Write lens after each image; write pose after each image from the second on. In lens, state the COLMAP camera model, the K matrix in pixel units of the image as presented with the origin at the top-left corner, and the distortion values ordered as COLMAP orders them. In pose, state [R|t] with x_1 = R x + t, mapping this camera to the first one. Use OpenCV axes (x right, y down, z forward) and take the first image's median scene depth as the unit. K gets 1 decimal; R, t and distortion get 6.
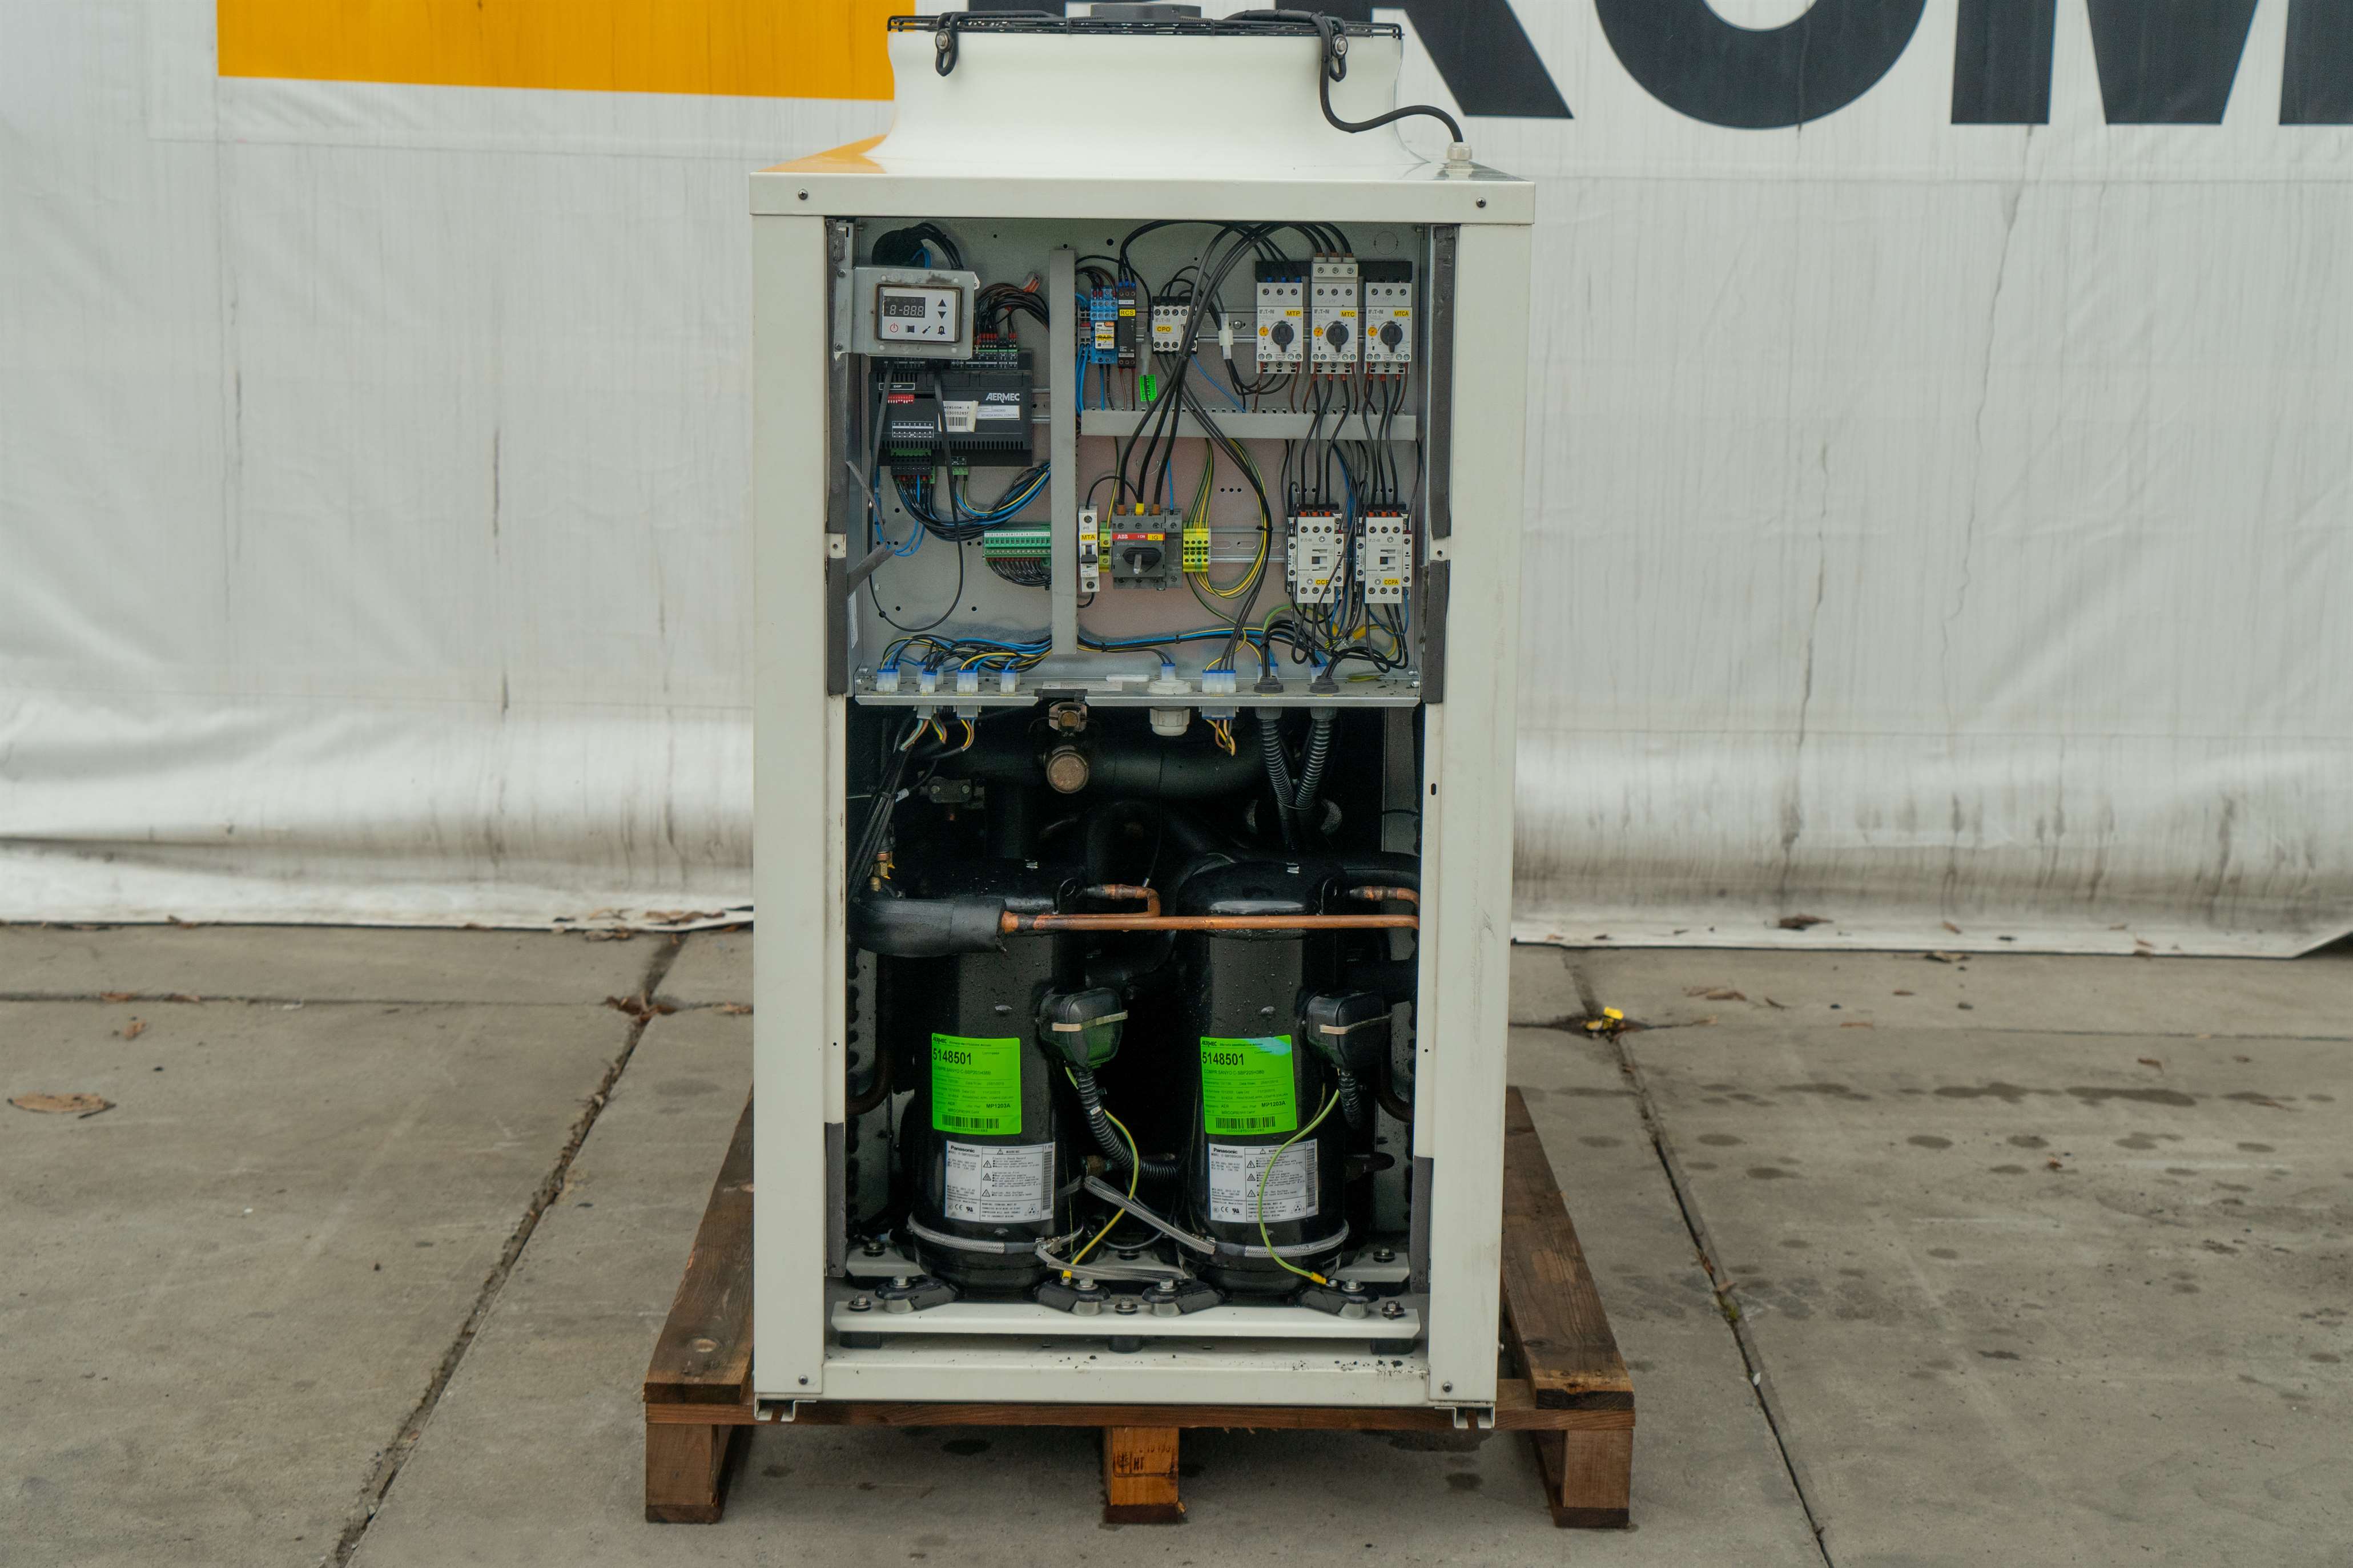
lens RADIAL K [[3867.3, 0, 1177.4], [0, 3867.3, 766.7], [0, 0, 1]] dist [0.089075, 0.000000]
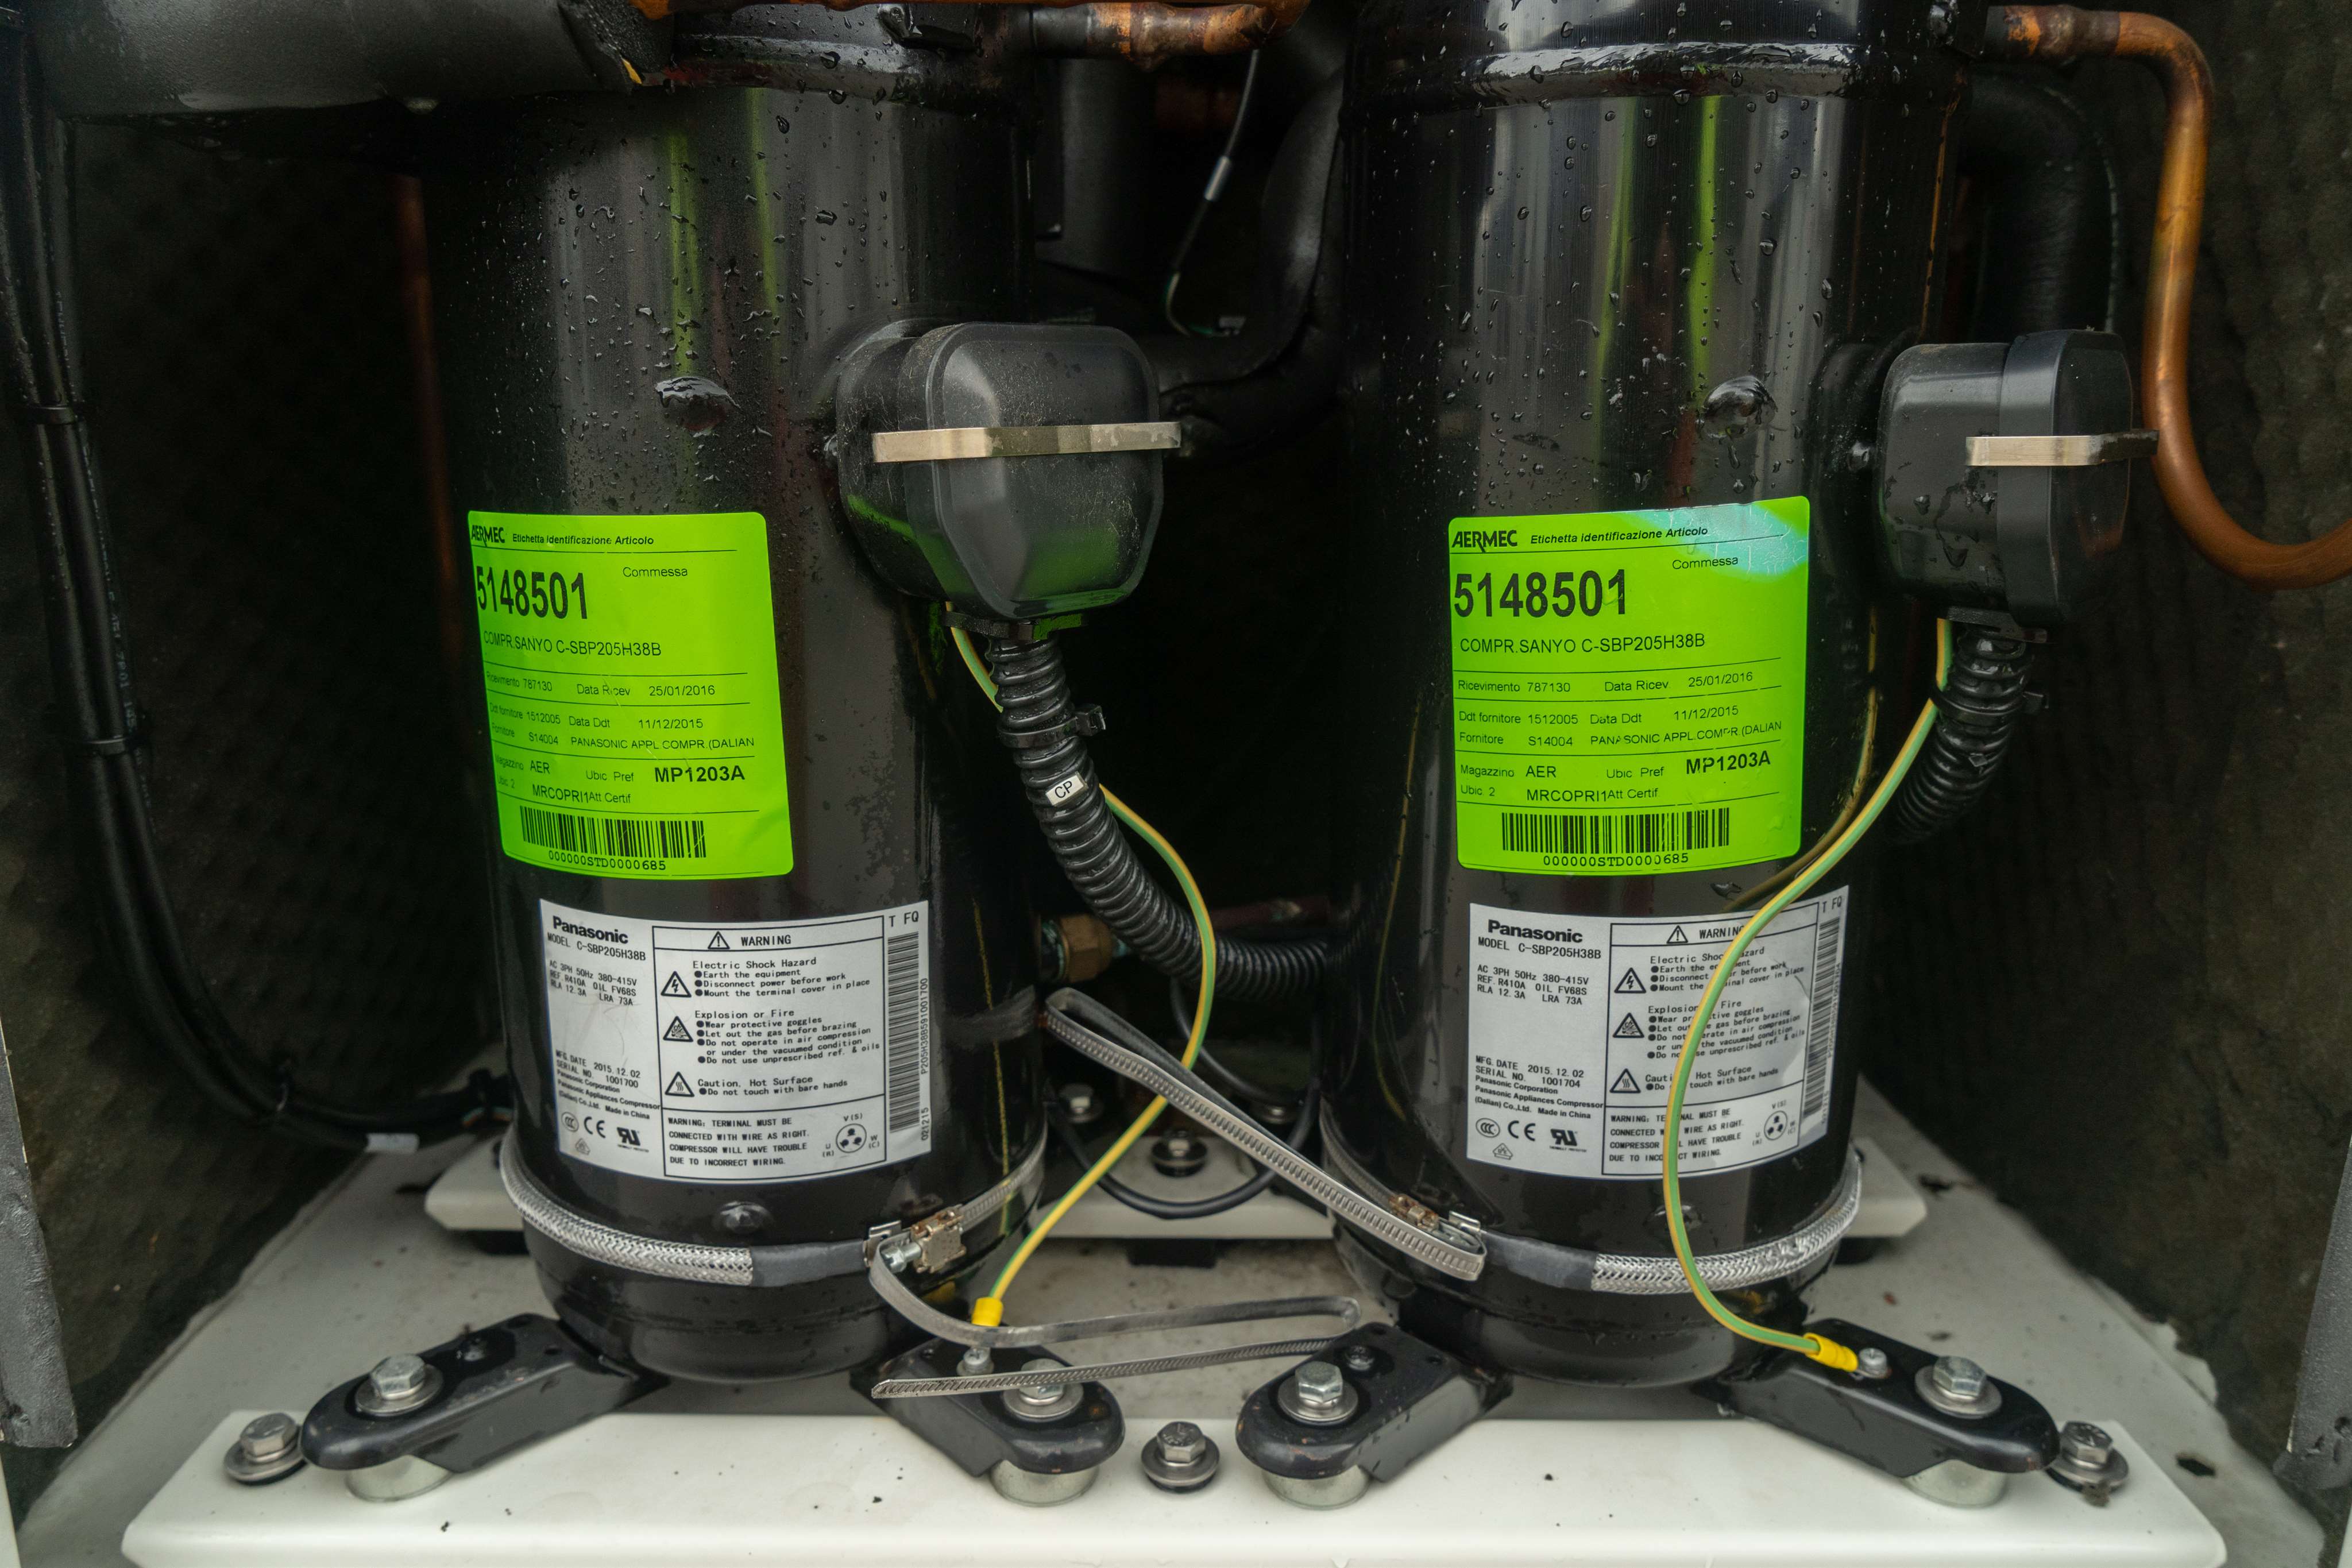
lens RADIAL K [[1644.2, 0, 1178.8], [0, 1644.2, 781.5], [0, 0, 1]] dist [-0.008118, -0.000371]
pose [[0.999937, -0.005116, 0.010031, -0.014267], [0.004278, 0.996639, 0.081806, 0.078646], [-0.010415, -0.081758, 0.996598, 0.882434]]
